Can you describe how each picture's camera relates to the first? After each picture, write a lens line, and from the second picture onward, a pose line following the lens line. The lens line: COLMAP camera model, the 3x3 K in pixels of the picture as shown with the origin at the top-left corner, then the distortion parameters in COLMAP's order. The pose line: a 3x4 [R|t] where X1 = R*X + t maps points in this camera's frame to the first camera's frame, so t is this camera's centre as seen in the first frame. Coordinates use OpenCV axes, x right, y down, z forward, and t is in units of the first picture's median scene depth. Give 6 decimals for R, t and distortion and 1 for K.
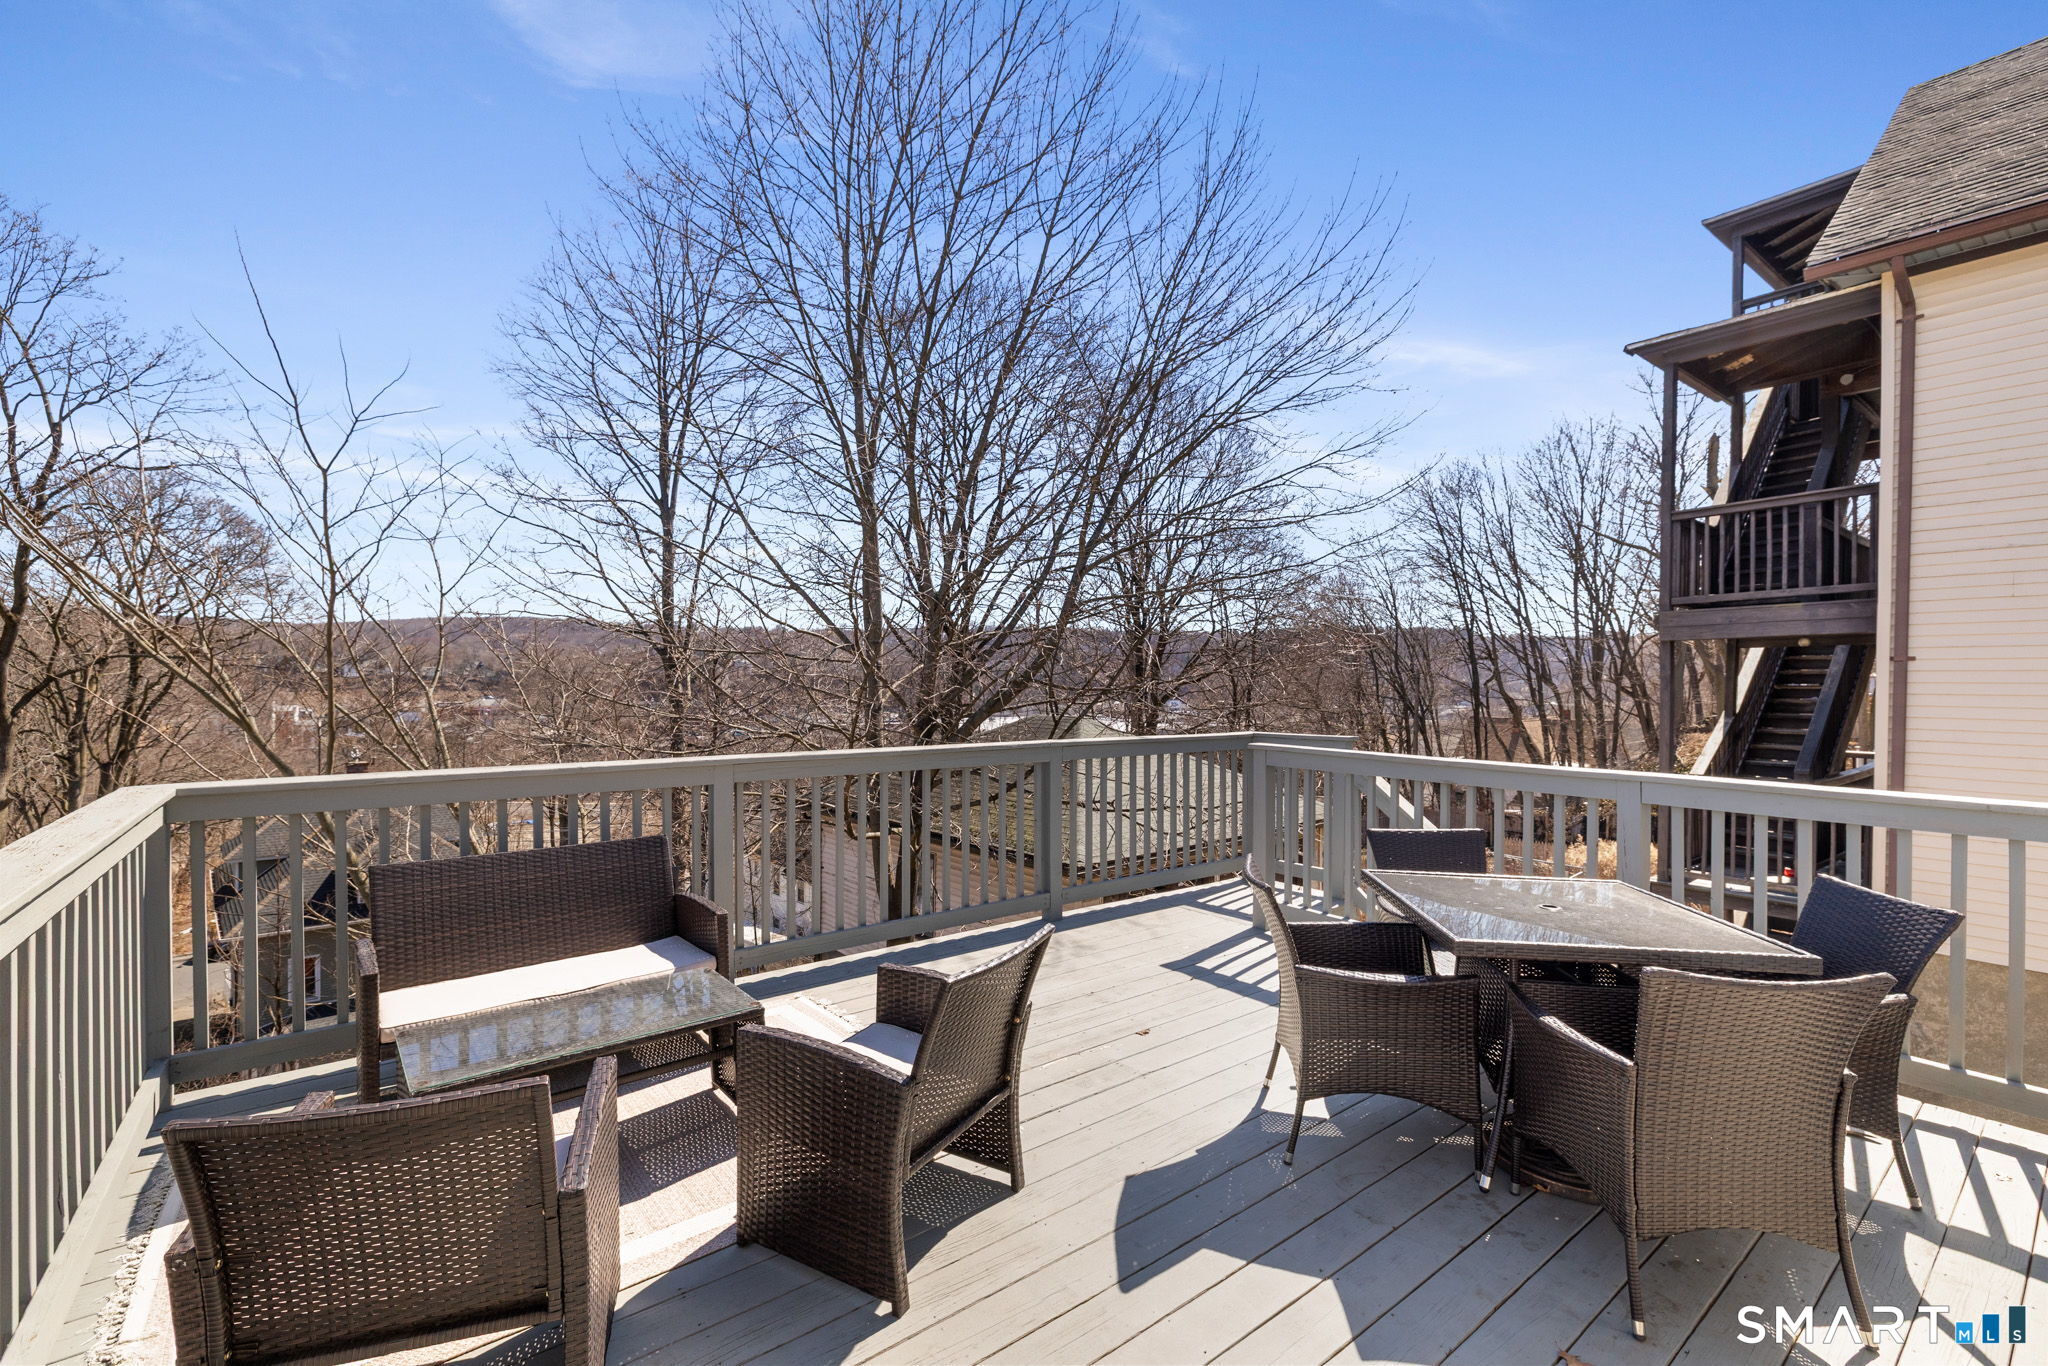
lens RADIAL K [[874.8, 0, 1023.5], [0, 874.8, 676.0], [0, 0, 1]] dist [0.000084, -0.000734]
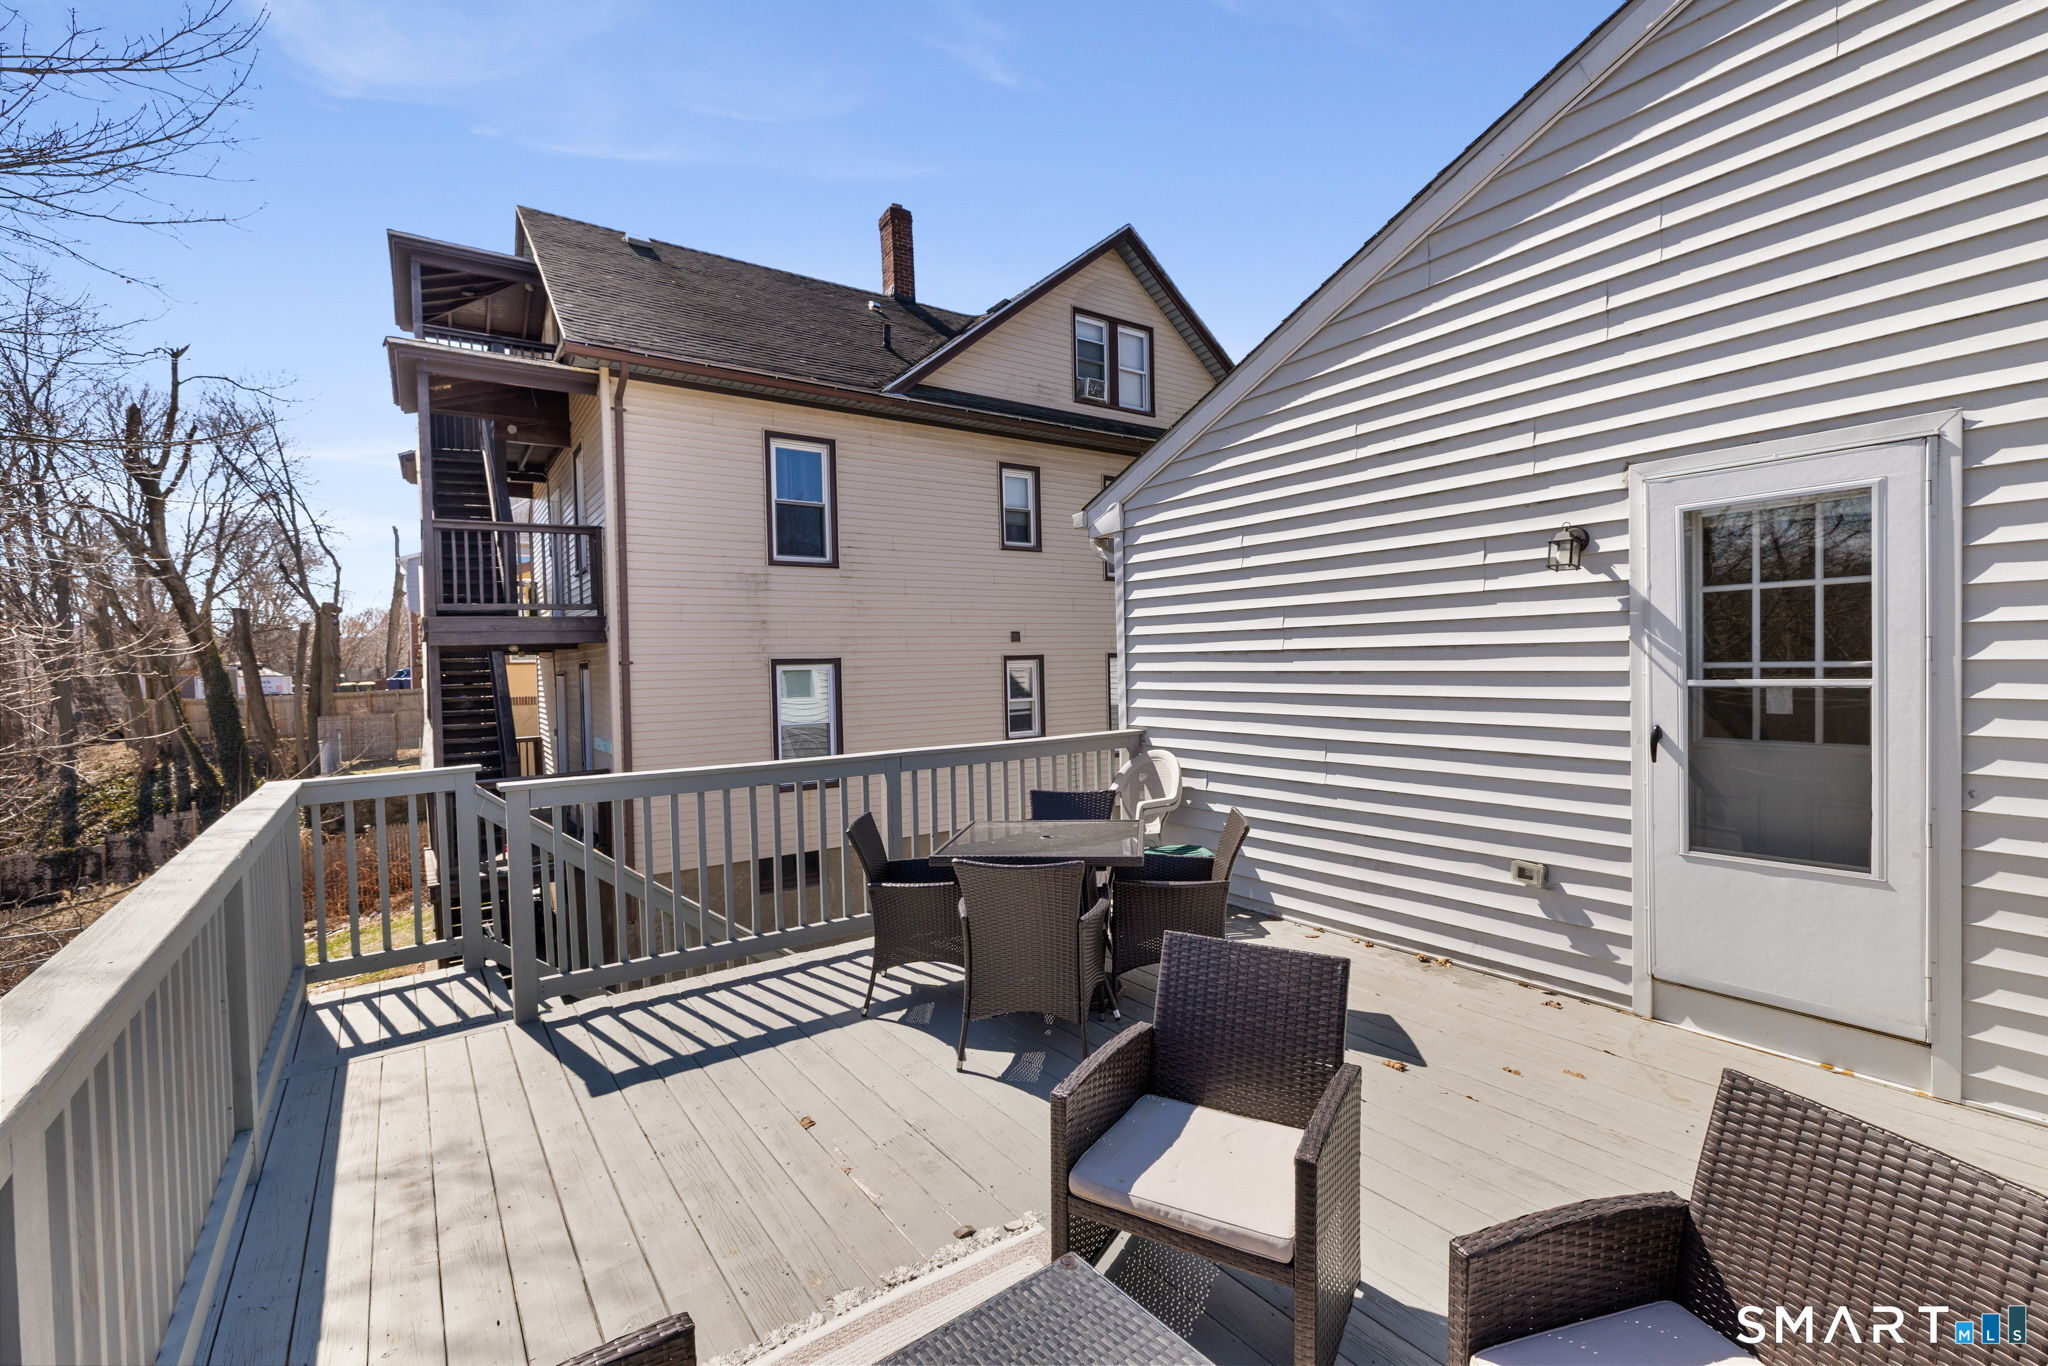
lens RADIAL K [[874.8, 0, 1023.5], [0, 874.8, 676.0], [0, 0, 1]] dist [0.000084, -0.000734]
pose [[0.032015, -0.020069, 0.999286, -0.469519], [0.019168, 0.999627, 0.019462, -0.021738], [-0.999304, 0.018531, 0.032388, 0.522596]]
